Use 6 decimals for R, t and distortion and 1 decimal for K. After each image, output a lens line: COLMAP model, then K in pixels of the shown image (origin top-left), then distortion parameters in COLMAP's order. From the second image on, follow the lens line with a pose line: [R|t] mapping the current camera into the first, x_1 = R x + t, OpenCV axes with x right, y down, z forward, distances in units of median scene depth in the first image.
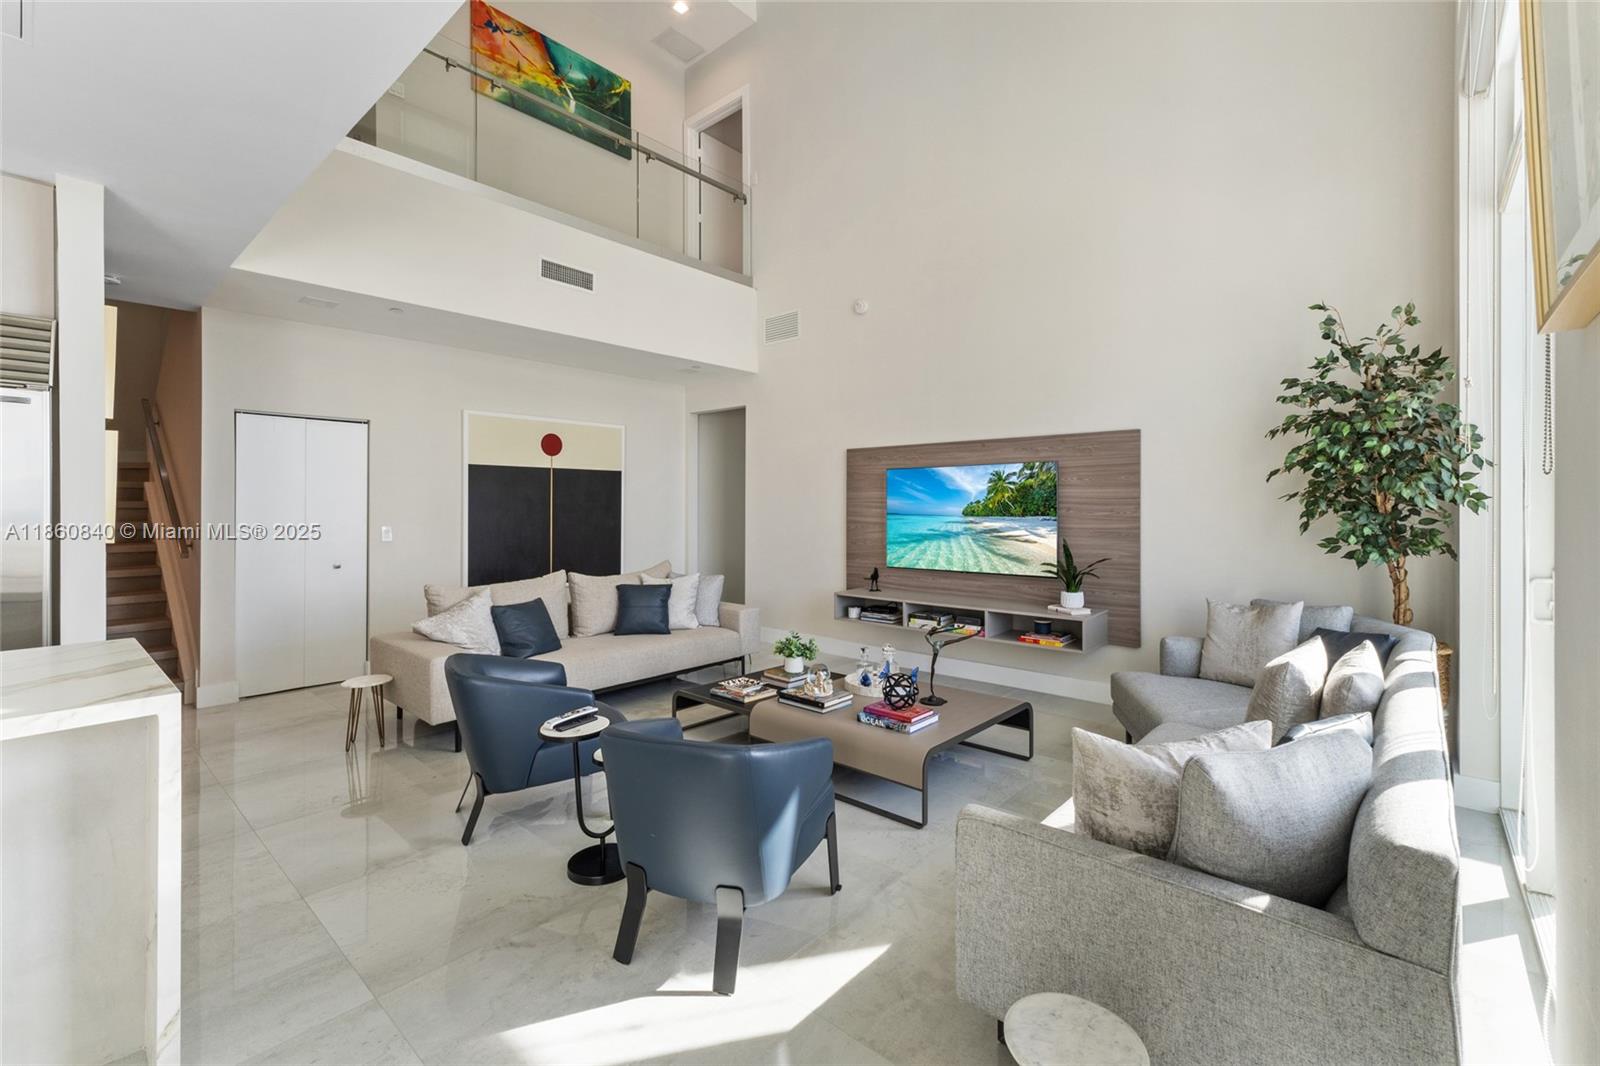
lens RADIAL K [[689.3, 0, 800.0], [0, 689.3, 533.0], [0, 0, 1]] dist [0.001880, 0.000205]
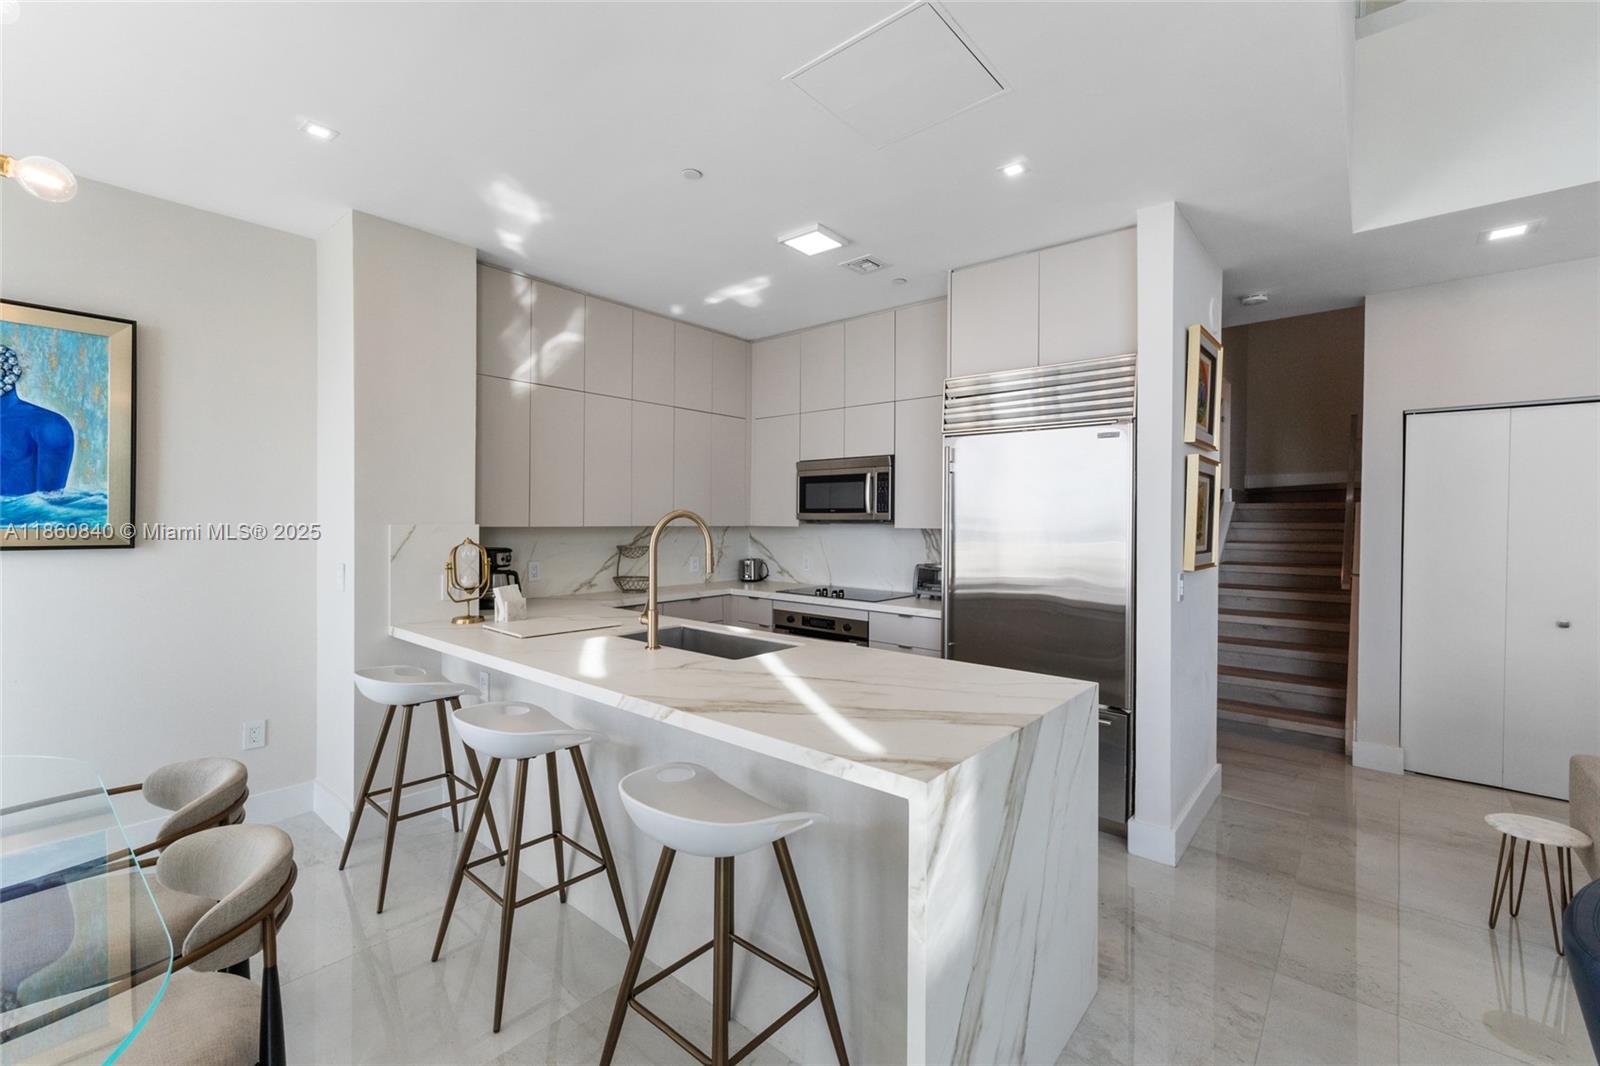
lens RADIAL K [[674.7, 0, 800.7], [0, 674.7, 522.6], [0, 0, 1]] dist [0.005426, -0.000292]
pose [[0.018787, 0.006689, -0.999801, -0.056706], [-0.045396, 0.998952, 0.005831, -0.028881], [0.998792, 0.045277, 0.019071, 0.384660]]
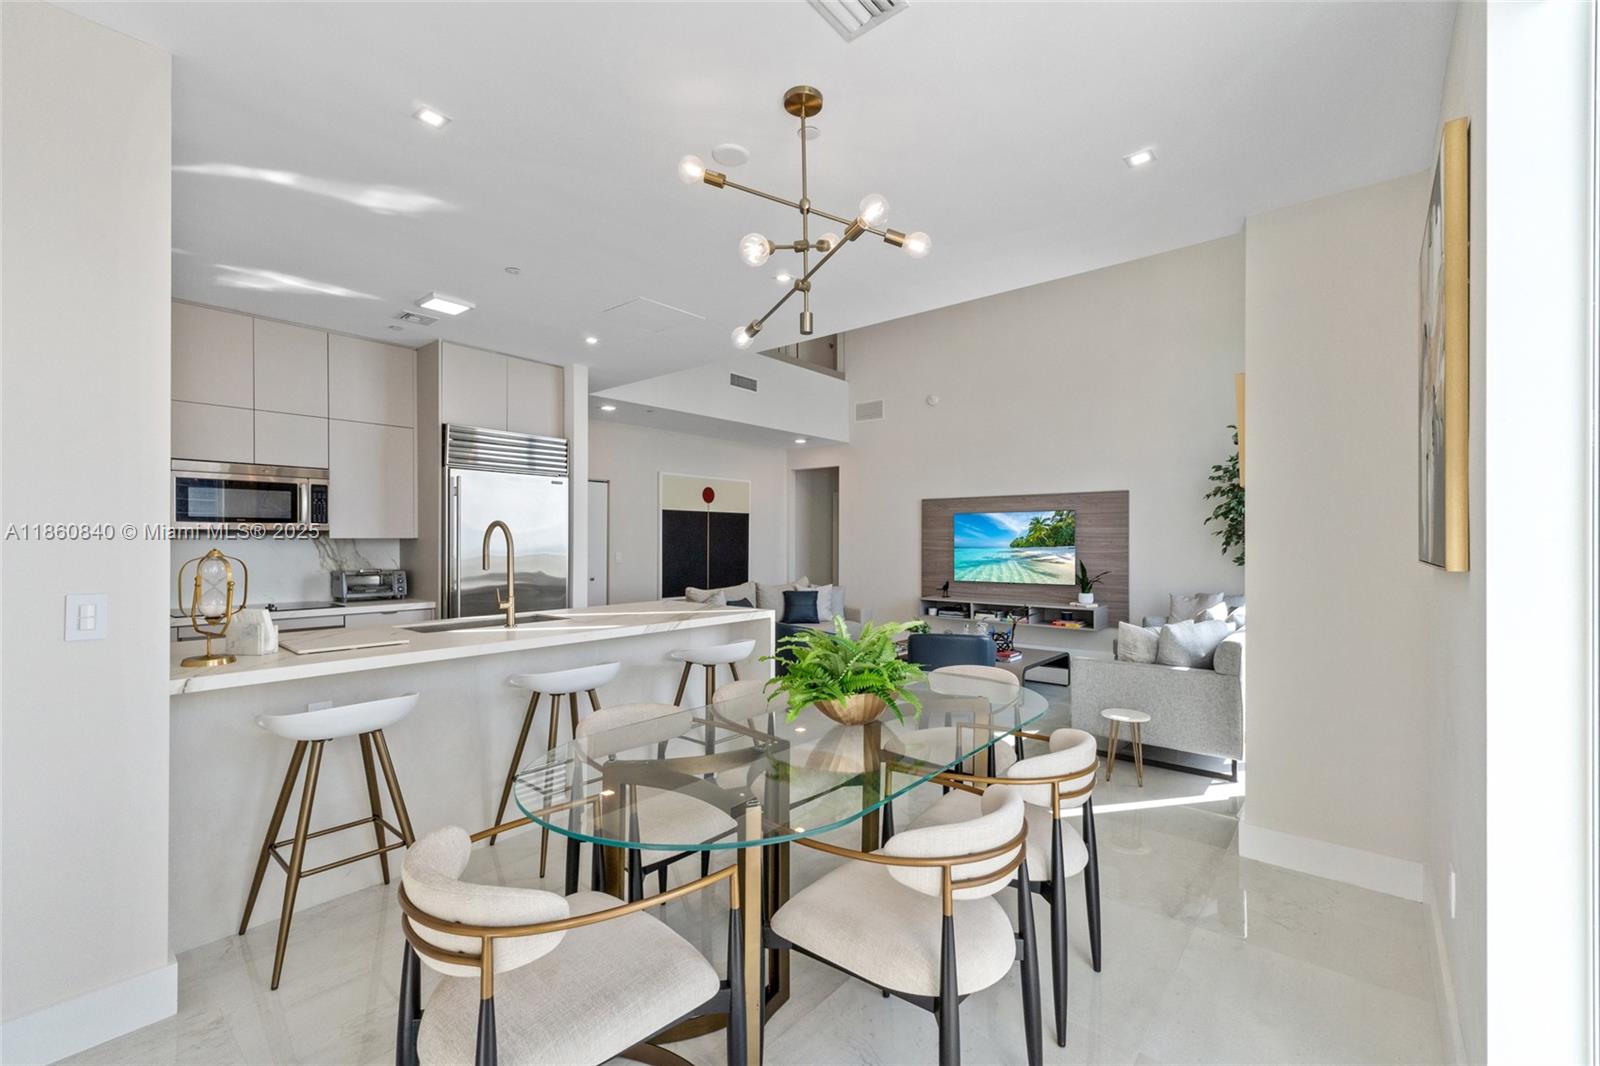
lens RADIAL K [[676.3, 0, 792.3], [0, 676.3, 565.3], [0, 0, 1]] dist [0.001601, -0.000095]
pose [[0.999742, 0.000328, 0.022719, -0.409687], [-0.000279, 0.999998, -0.002163, 0.032568], [-0.022720, 0.002156, 0.999740, -0.699273]]
